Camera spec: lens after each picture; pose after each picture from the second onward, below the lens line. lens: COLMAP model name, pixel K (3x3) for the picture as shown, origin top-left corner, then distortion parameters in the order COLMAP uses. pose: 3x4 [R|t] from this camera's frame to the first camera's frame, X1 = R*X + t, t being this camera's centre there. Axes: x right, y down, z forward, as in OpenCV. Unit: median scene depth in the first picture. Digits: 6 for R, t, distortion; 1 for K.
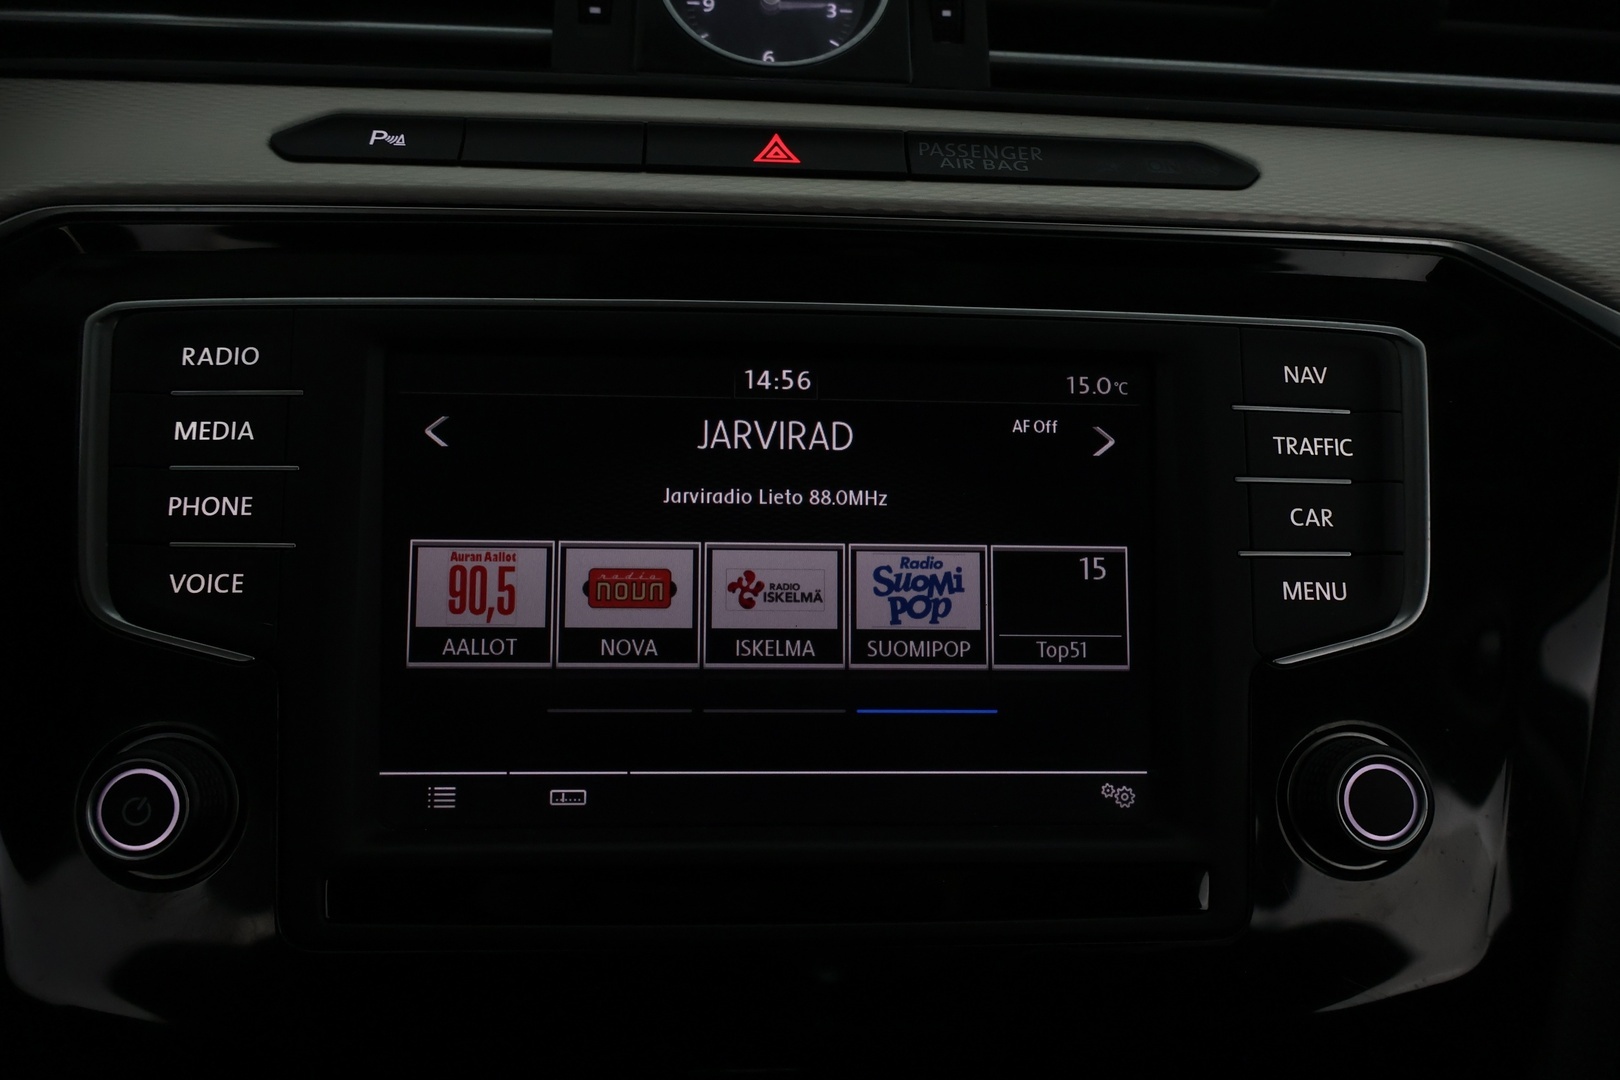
lens RADIAL K [[1410.4, 0, 811.8], [0, 1410.4, 547.5], [0, 0, 1]] dist [0.001734, 0.005794]
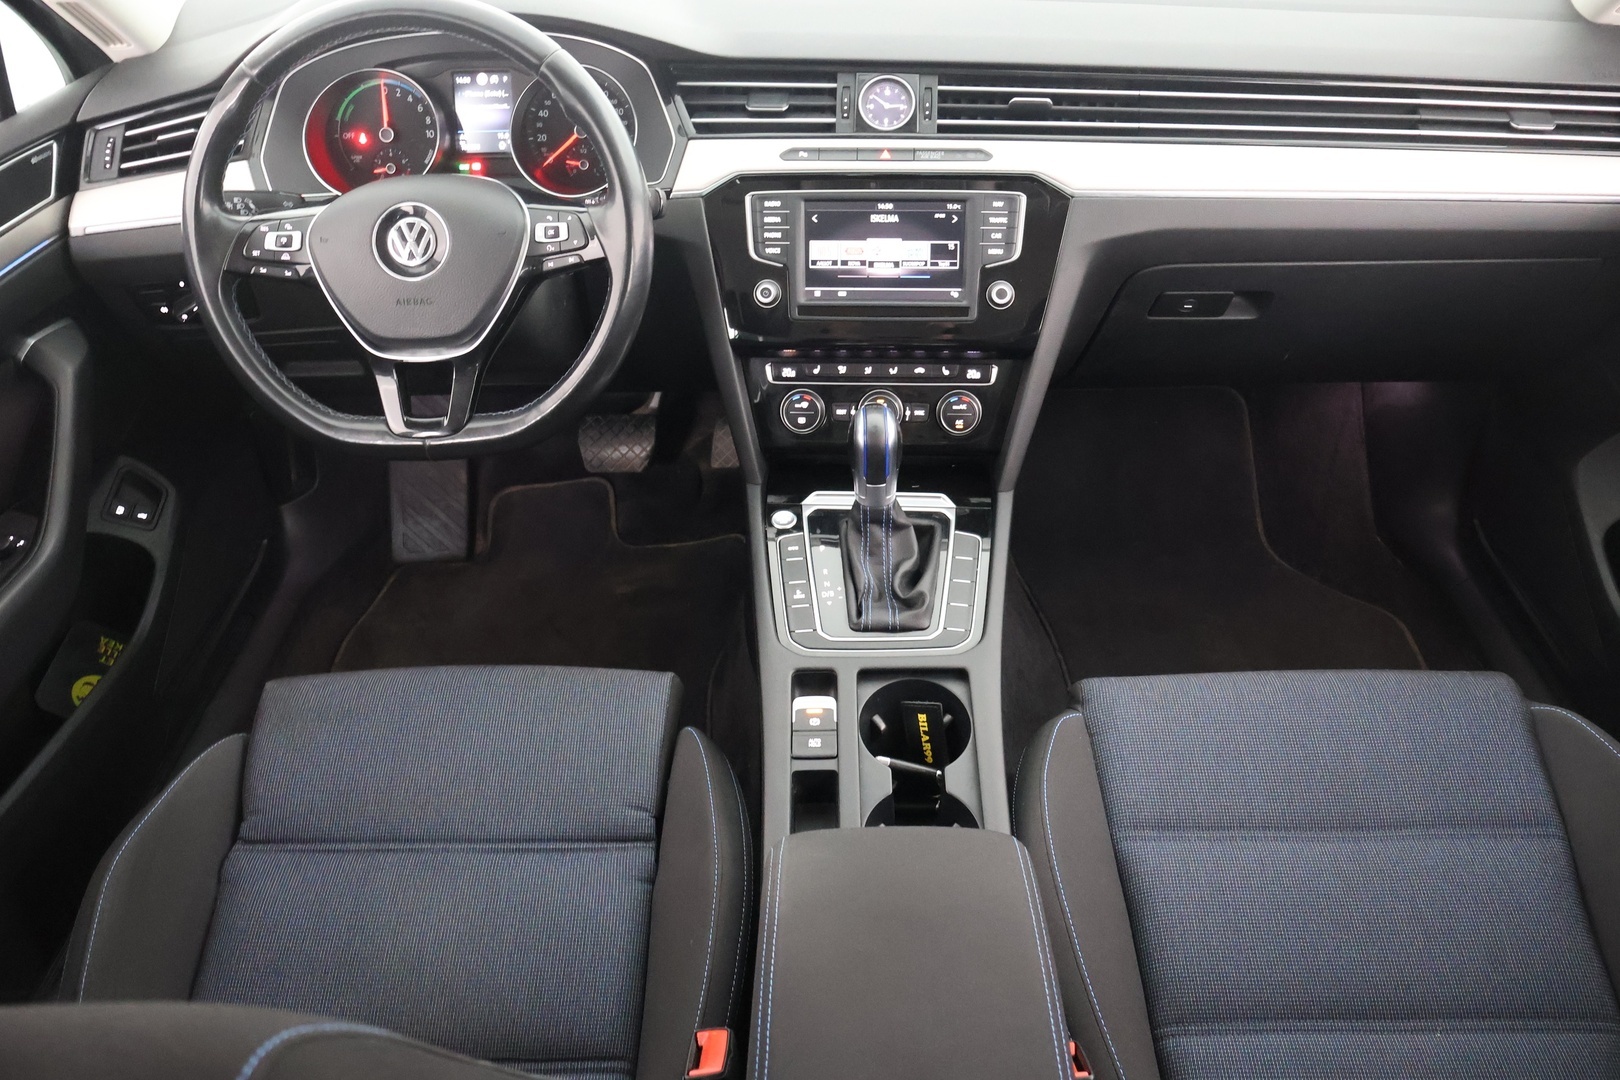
lens RADIAL K [[1410.4, 0, 806.1], [0, 1410.4, 536.1], [0, 0, 1]] dist [0.001734, 0.005794]
pose [[0.989997, 0.026877, -0.138503, 0.404944], [0.009800, 0.966215, 0.257551, -0.274516], [0.140746, -0.256332, 0.956287, -3.913128]]
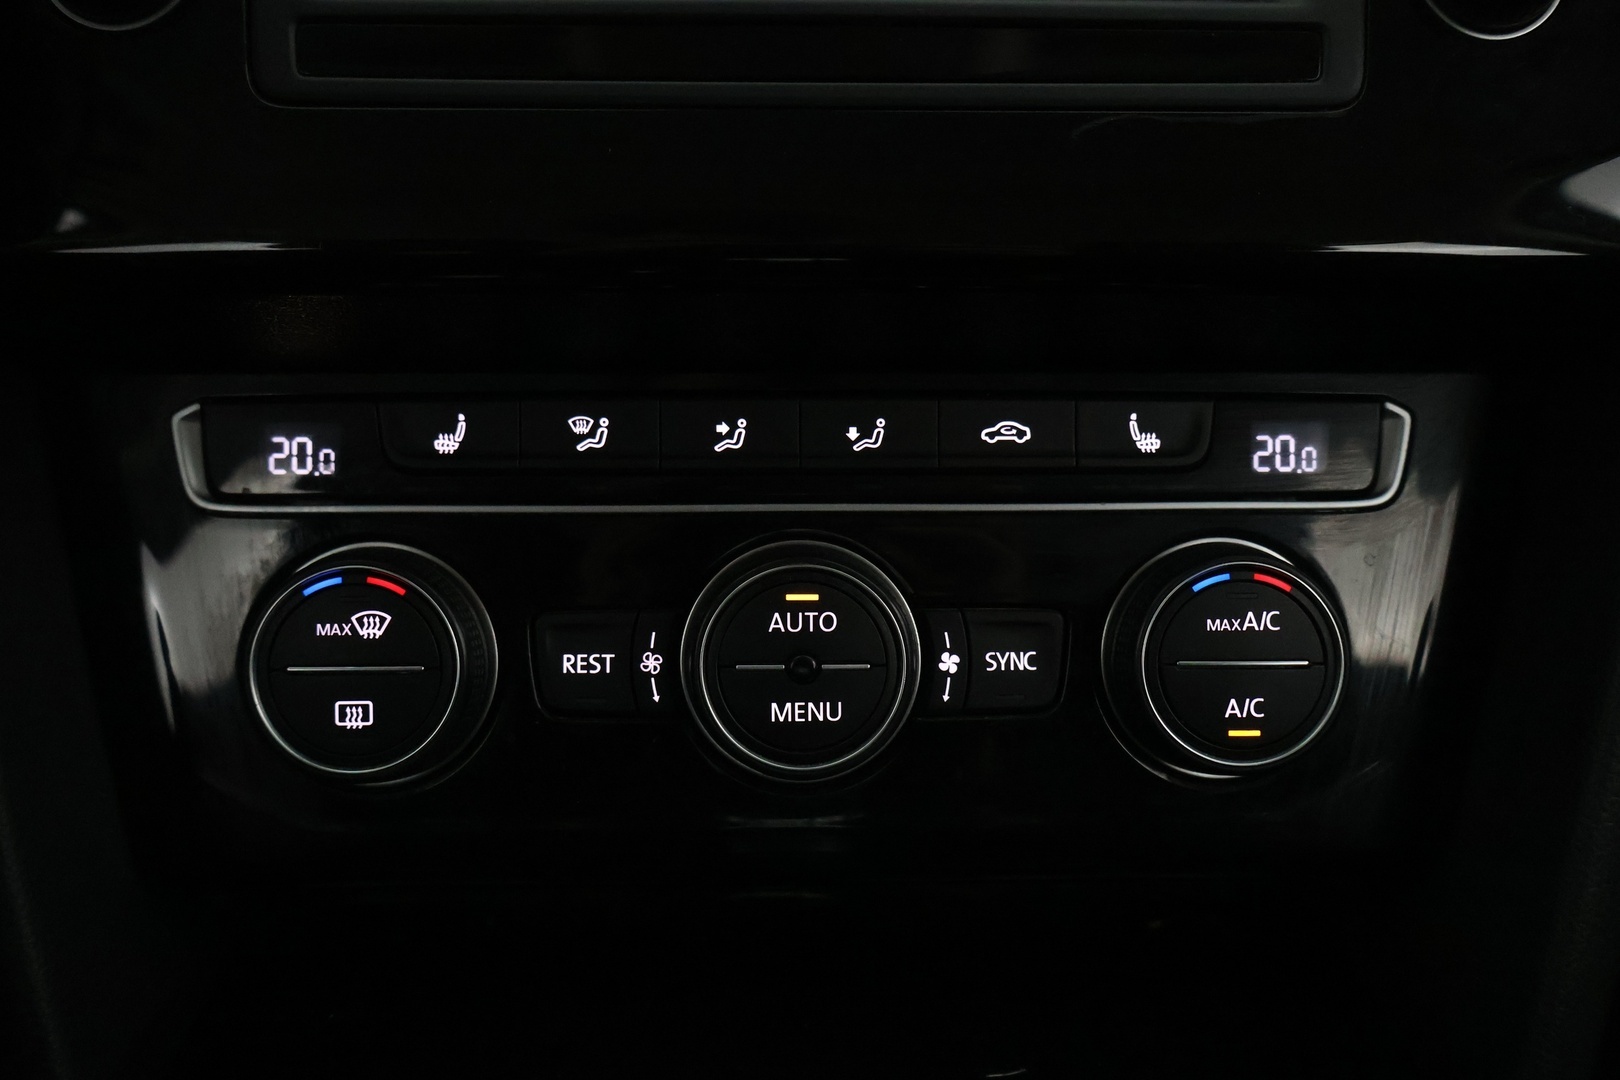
lens RADIAL K [[1410.4, 0, 807.8], [0, 1410.4, 541.4], [0, 0, 1]] dist [0.001734, 0.005794]
pose [[0.999114, -0.007371, -0.041438, 0.004158], [0.009633, 0.998459, 0.054658, 0.464837], [0.040971, -0.055009, 0.997645, 0.113570]]
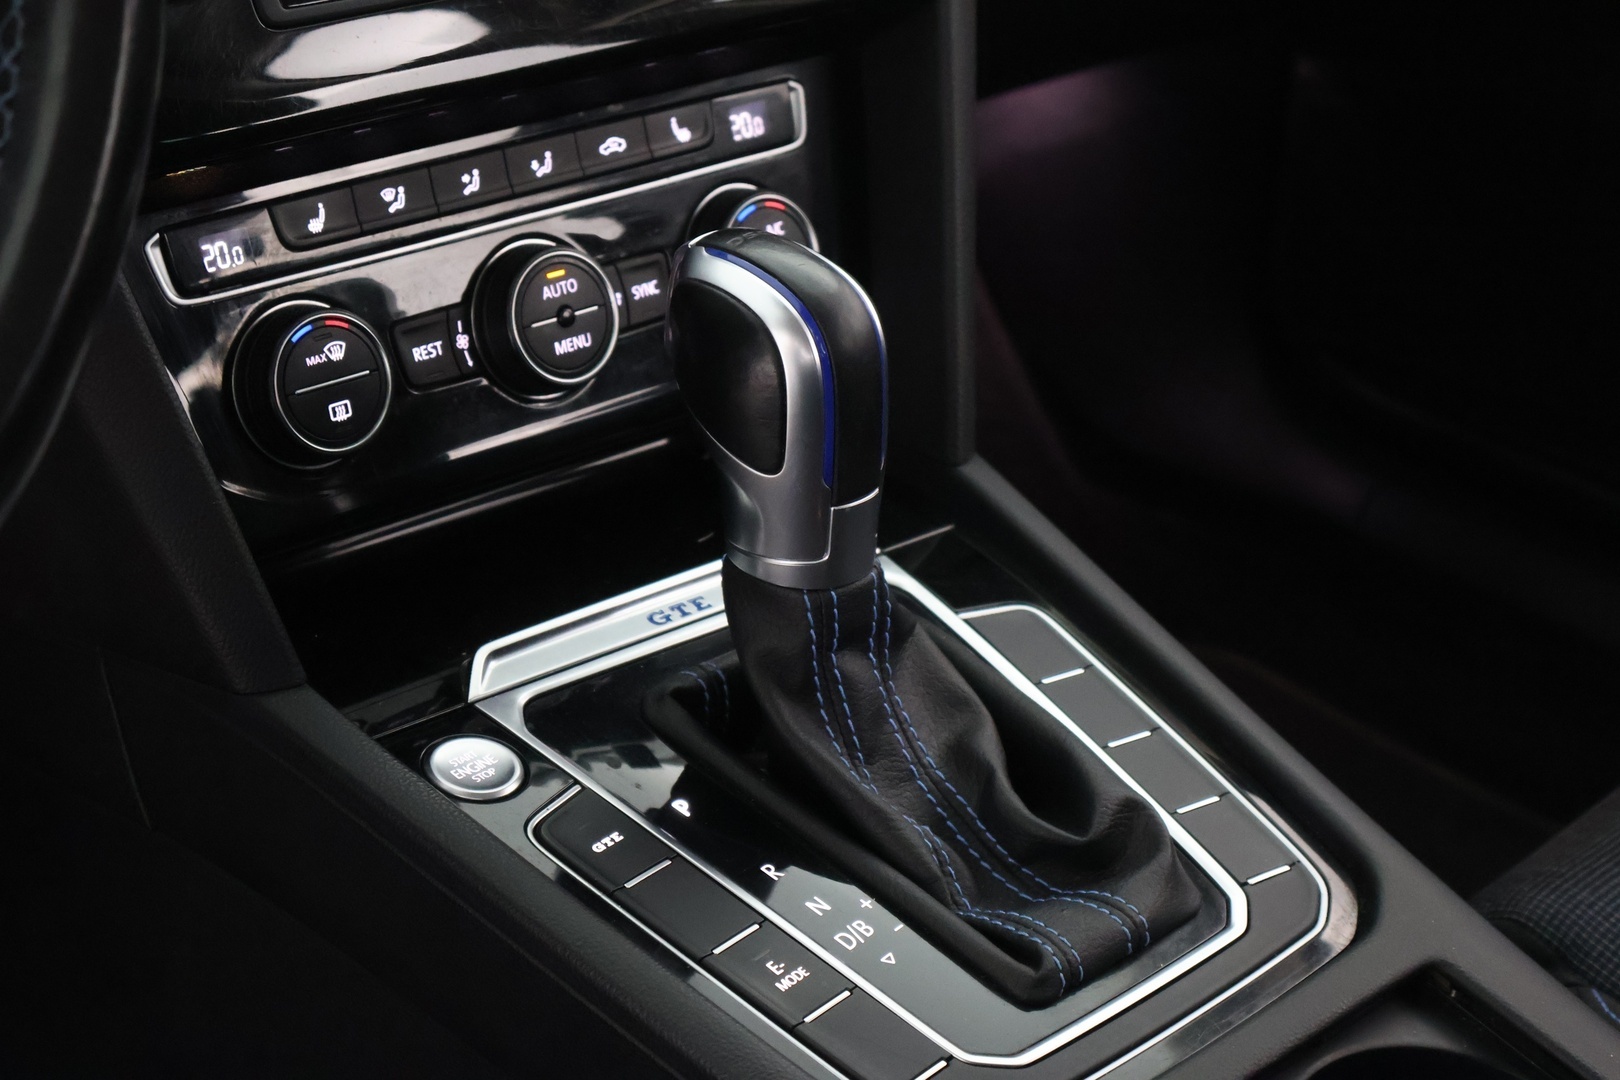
lens RADIAL K [[3315.8, 0, 803.4], [0, 3315.8, 543.9], [0, 0, 1]] dist [0.069388, 0.000000]
pose [[0.778422, -0.267262, 0.568006, -1.779116], [0.169537, 0.960722, 0.219704, 0.125324], [-0.604414, -0.074725, 0.793158, -1.777158]]
